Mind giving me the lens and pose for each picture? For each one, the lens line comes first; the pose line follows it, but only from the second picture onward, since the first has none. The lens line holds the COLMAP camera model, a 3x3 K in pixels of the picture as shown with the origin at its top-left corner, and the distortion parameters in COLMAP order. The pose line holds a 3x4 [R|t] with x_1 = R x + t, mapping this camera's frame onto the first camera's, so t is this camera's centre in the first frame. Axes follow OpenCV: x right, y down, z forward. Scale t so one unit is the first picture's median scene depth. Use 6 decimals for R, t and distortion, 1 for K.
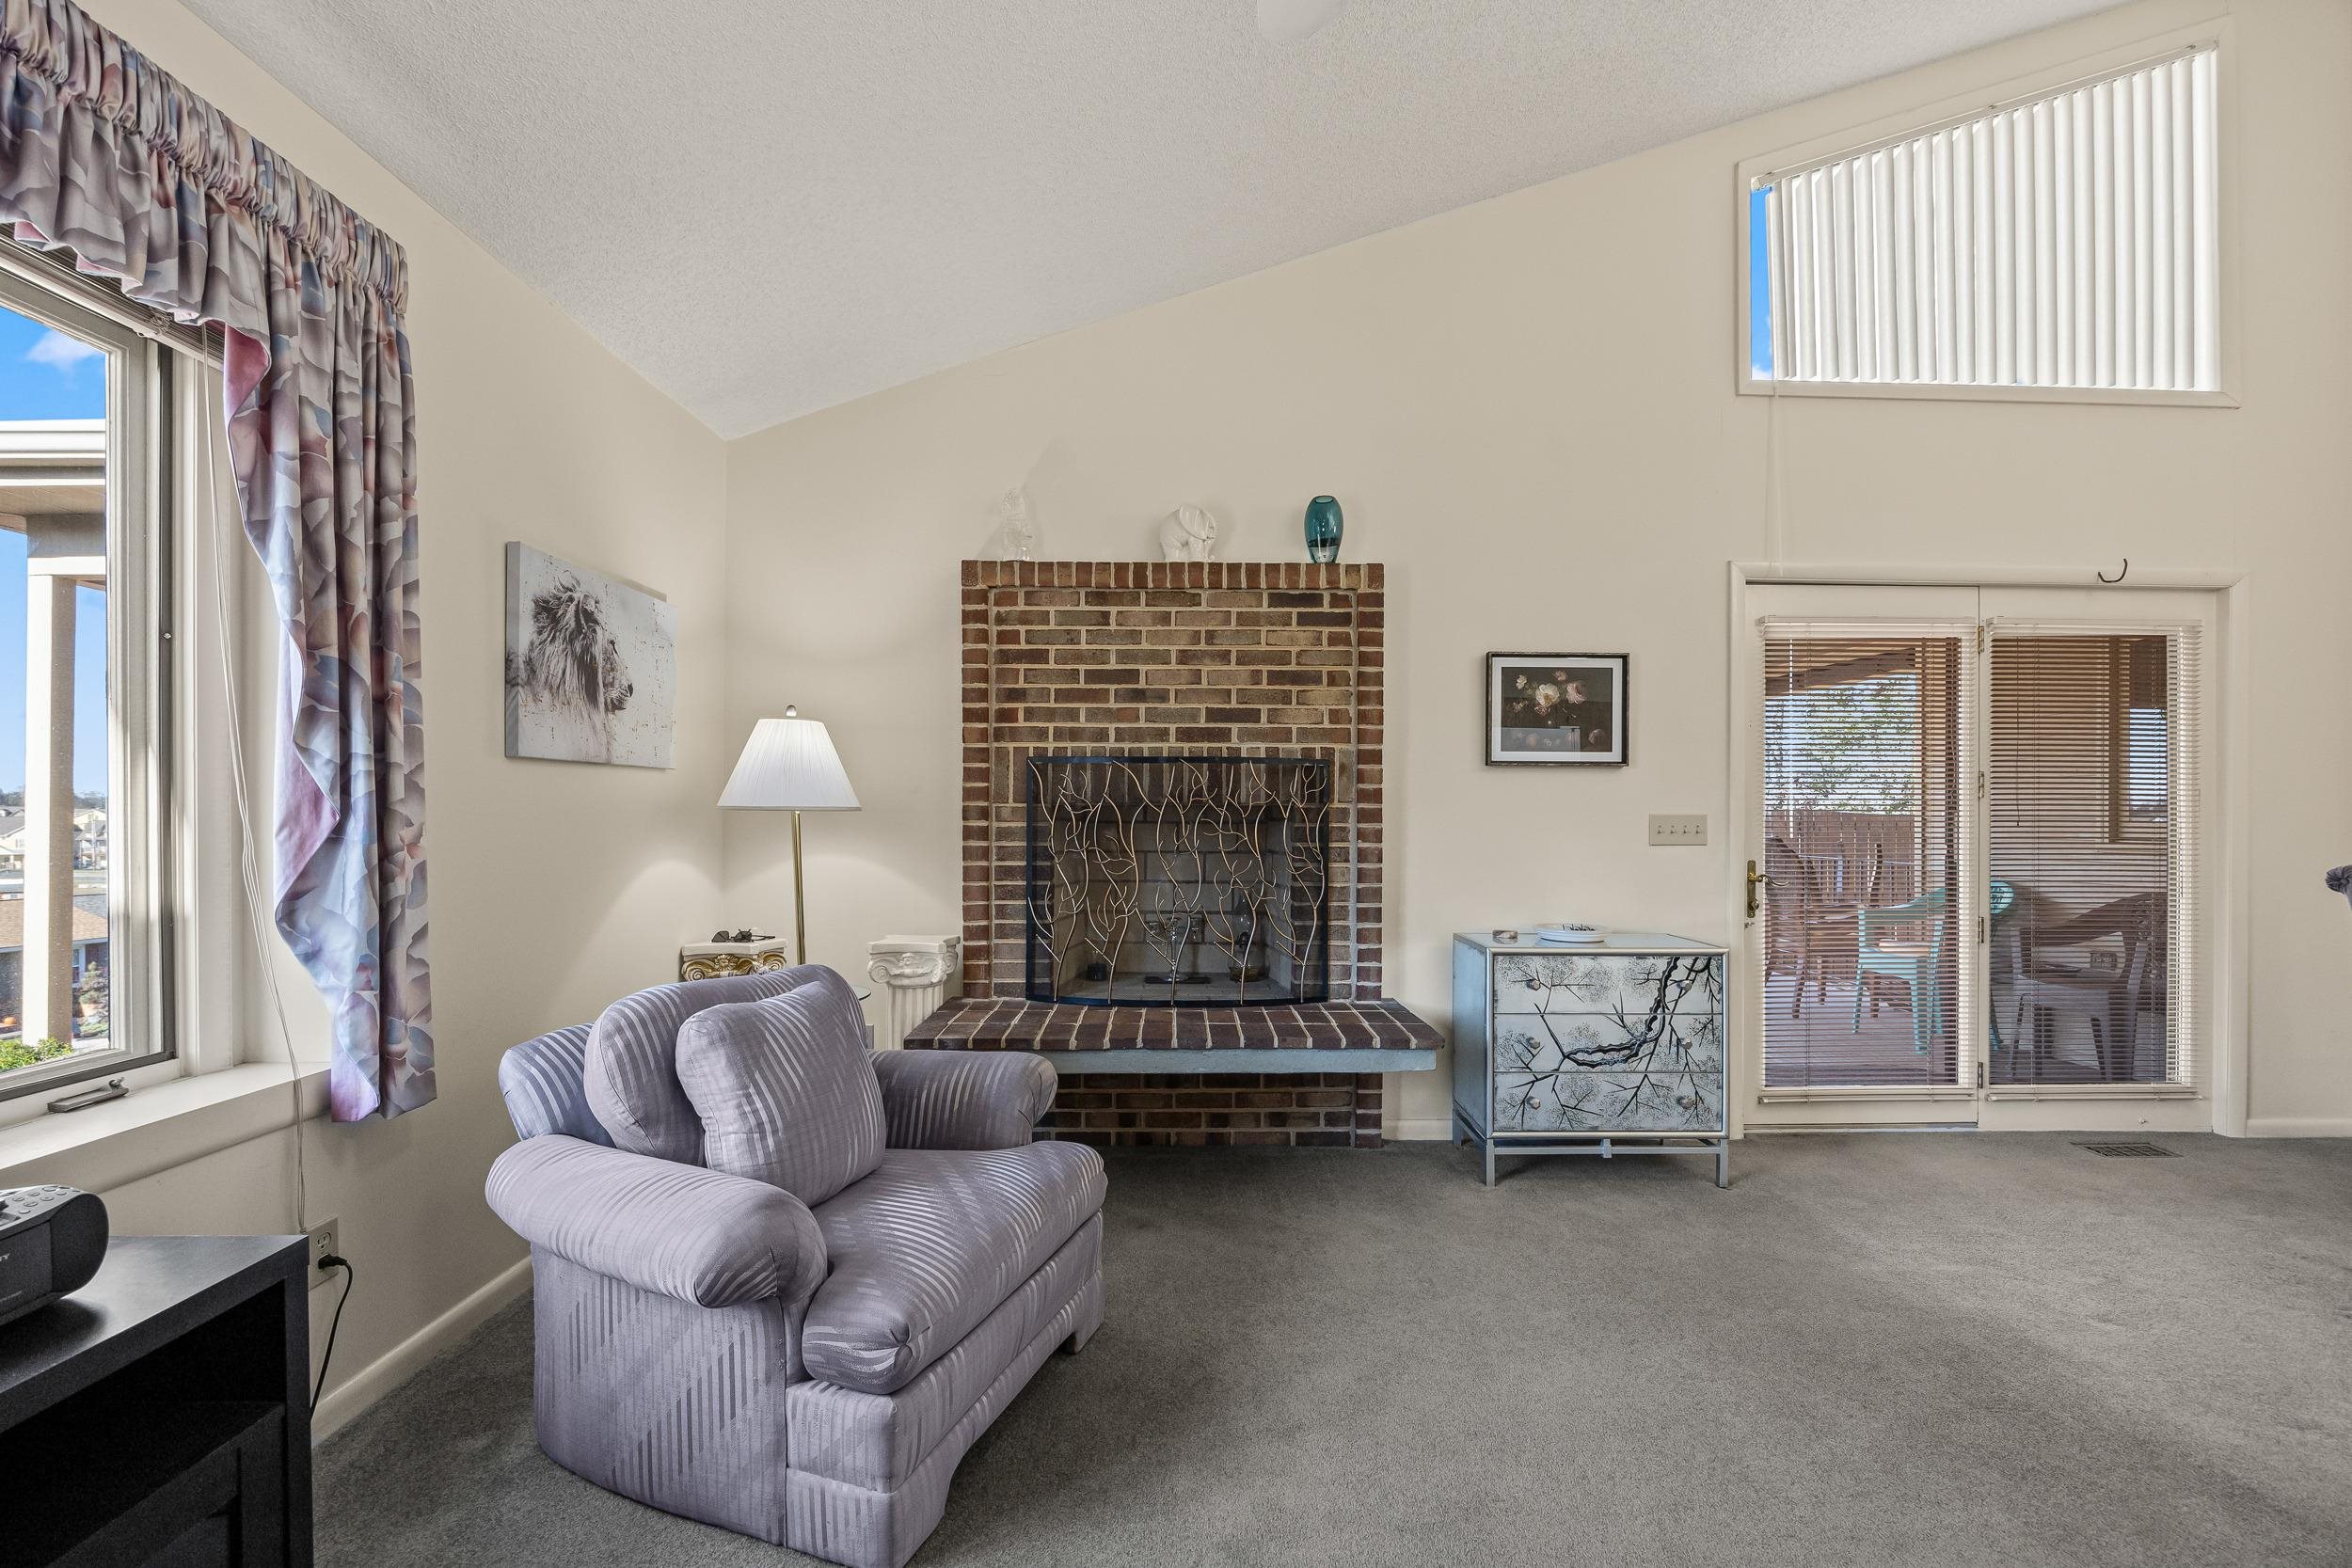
lens RADIAL K [[986.6, 0, 1174.1], [0, 986.6, 813.8], [0, 0, 1]] dist [-0.013411, 0.000261]
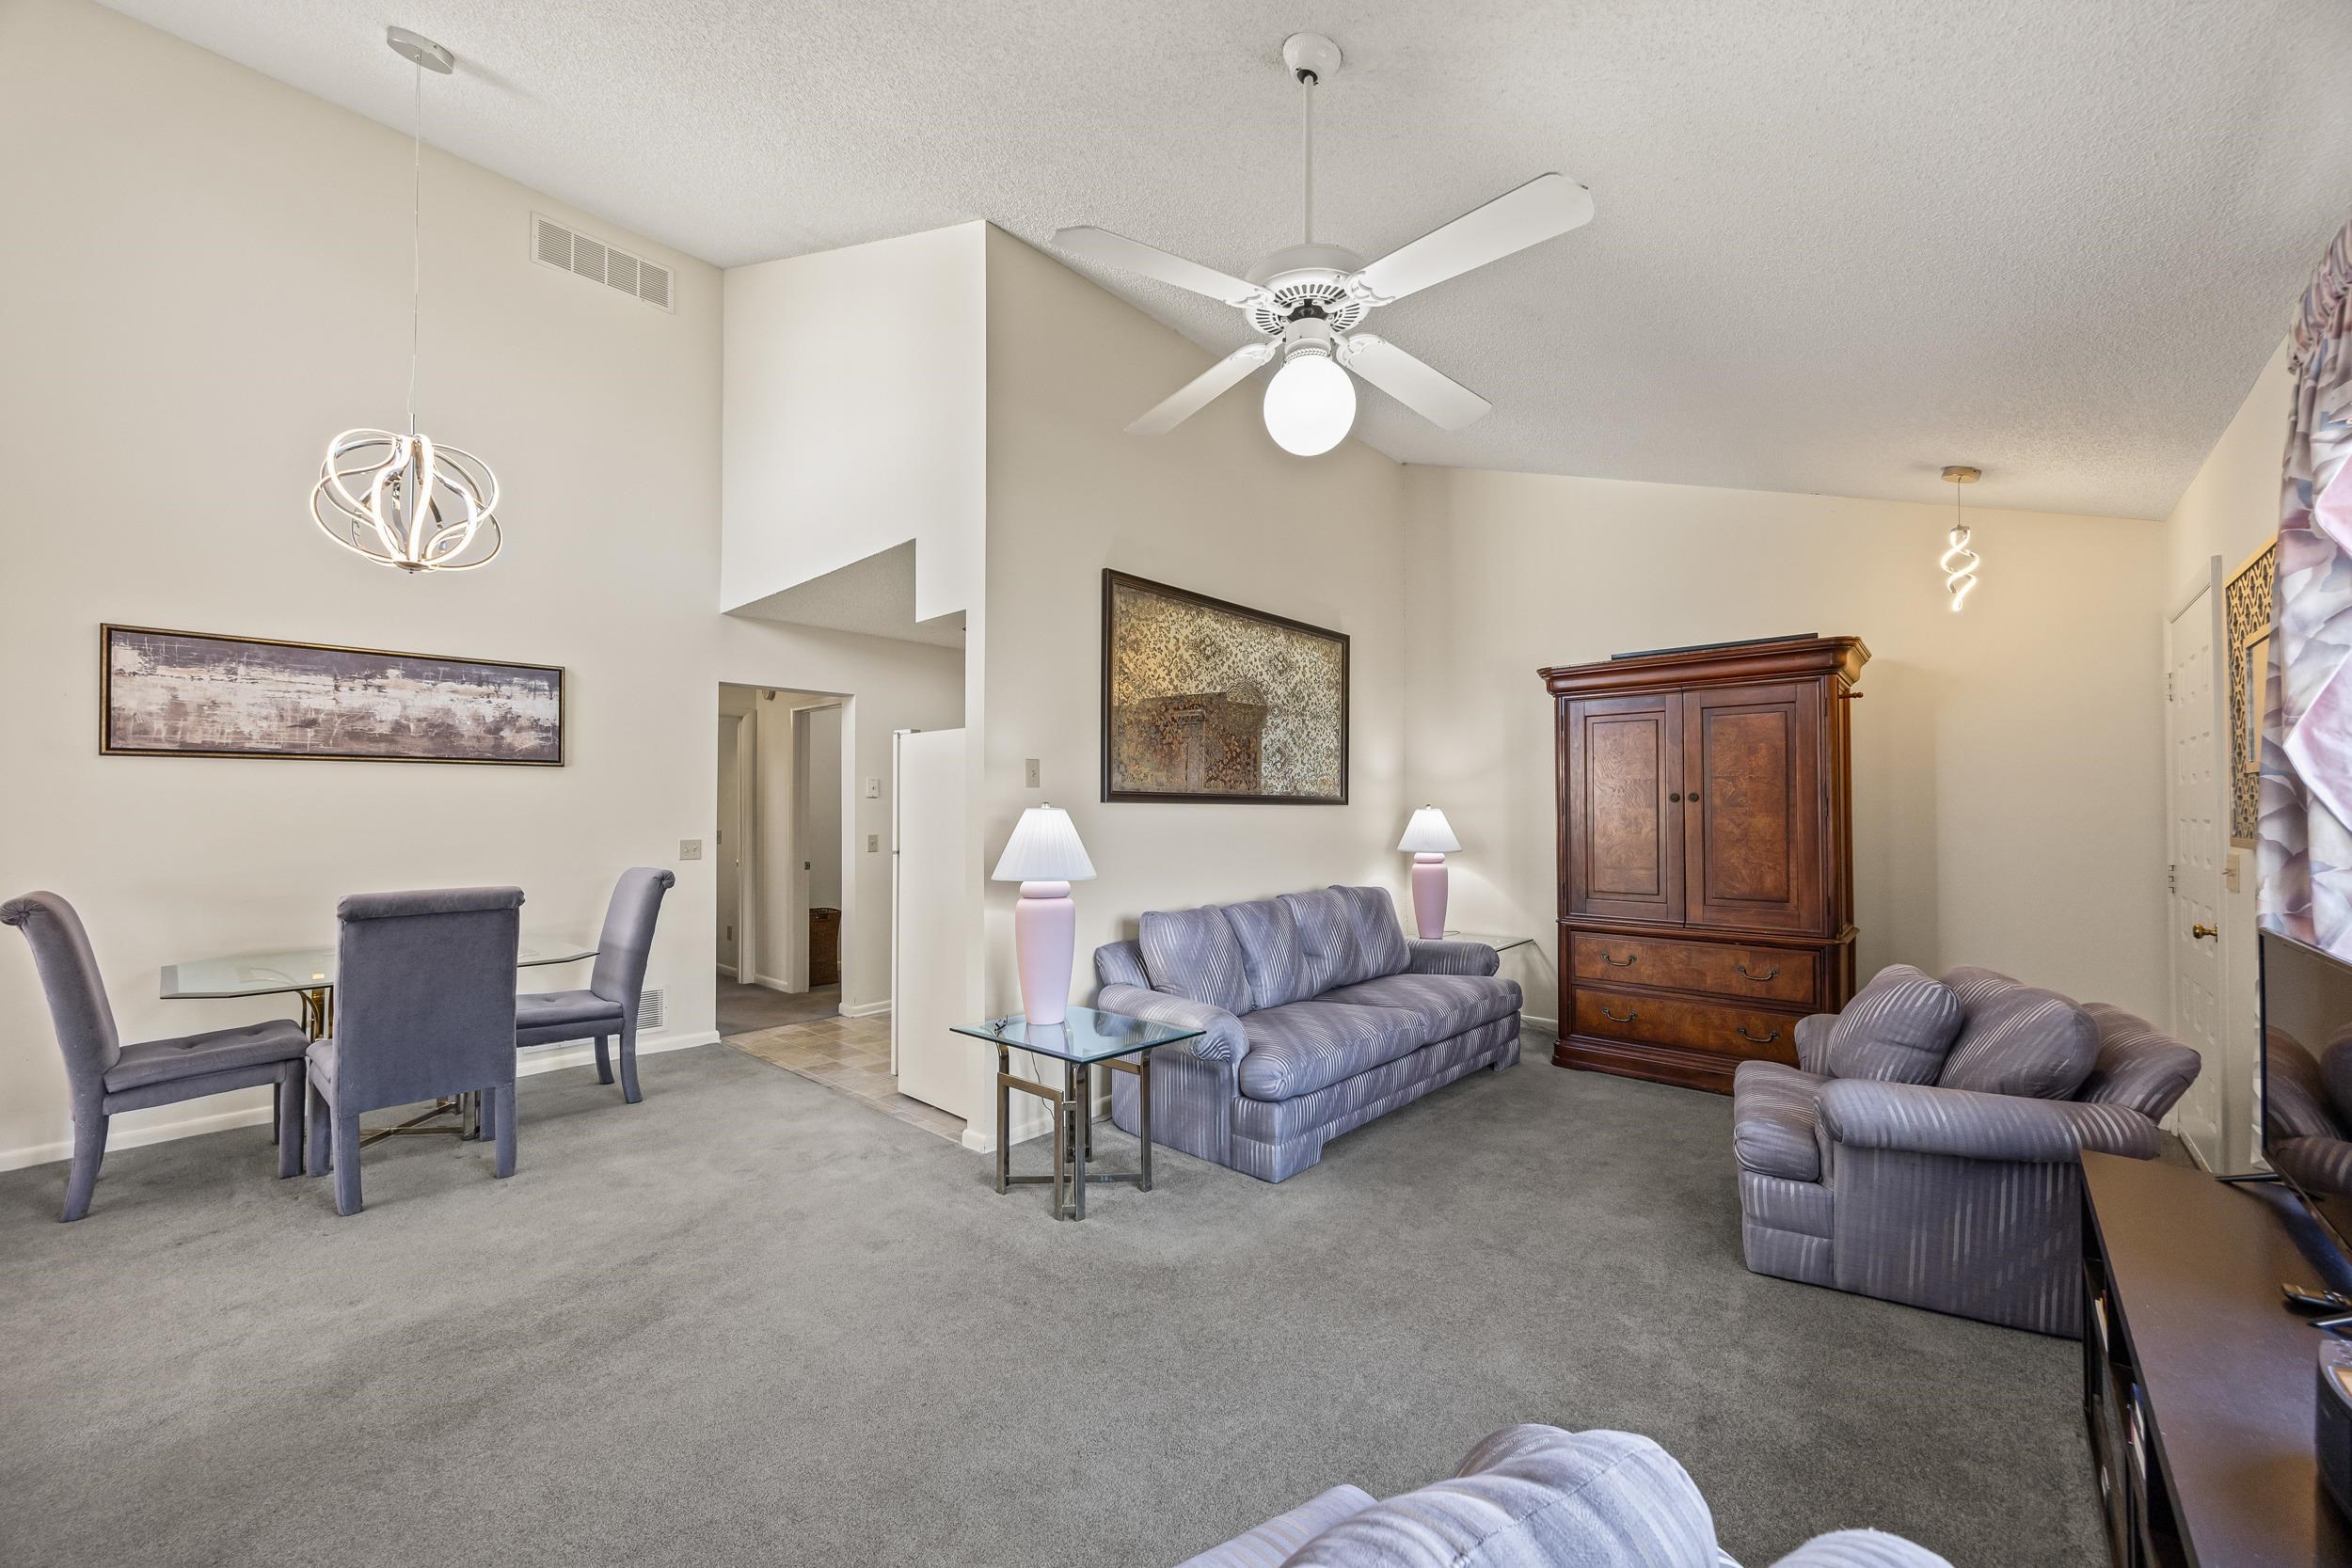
lens RADIAL K [[914.5, 0, 1183.4], [0, 914.5, 798.6], [0, 0, 1]] dist [0.005881, -0.002707]
pose [[-0.747618, 0.007496, 0.664087, -0.321837], [-0.000310, 0.999932, -0.011635, -0.036957], [-0.664129, -0.008905, -0.747565, 0.775441]]
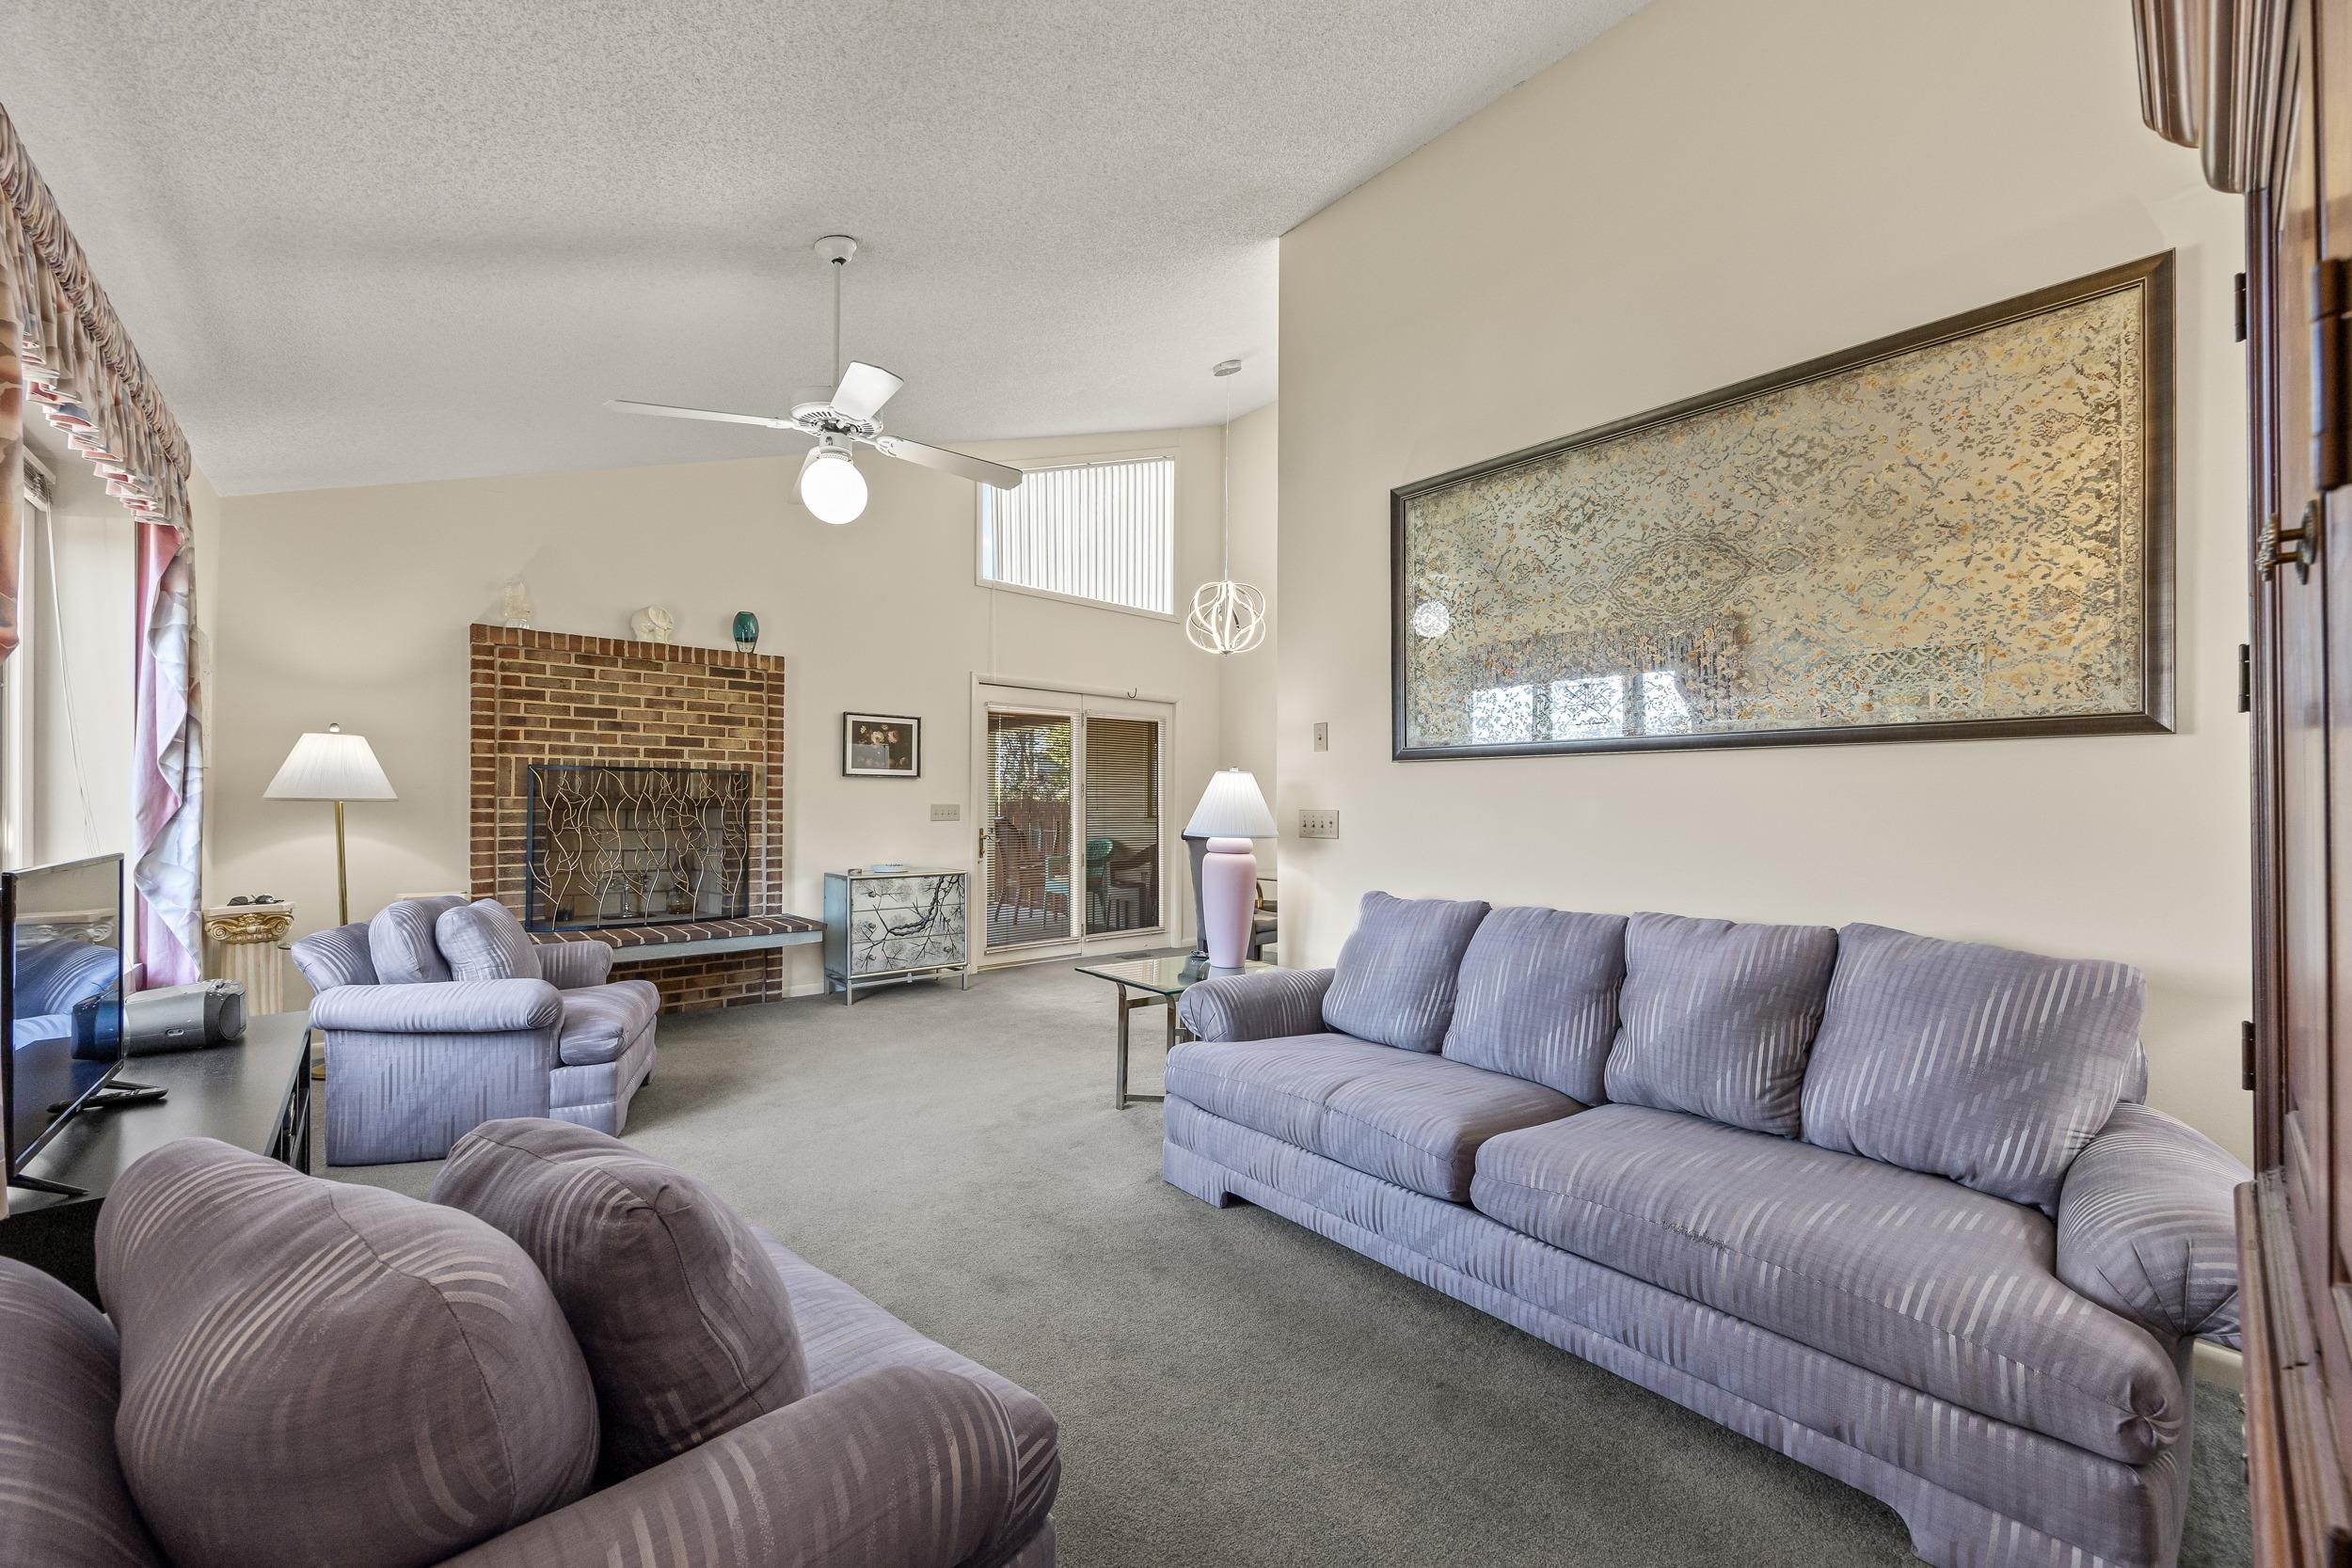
lens RADIAL K [[914.5, 0, 1183.4], [0, 914.5, 798.6], [0, 0, 1]] dist [0.005881, -0.002707]
pose [[0.756478, 0.003940, 0.654007, -0.299600], [-0.000479, 0.999985, -0.005470, -0.000666], [-0.654018, 0.003825, 0.756469, -0.647215]]
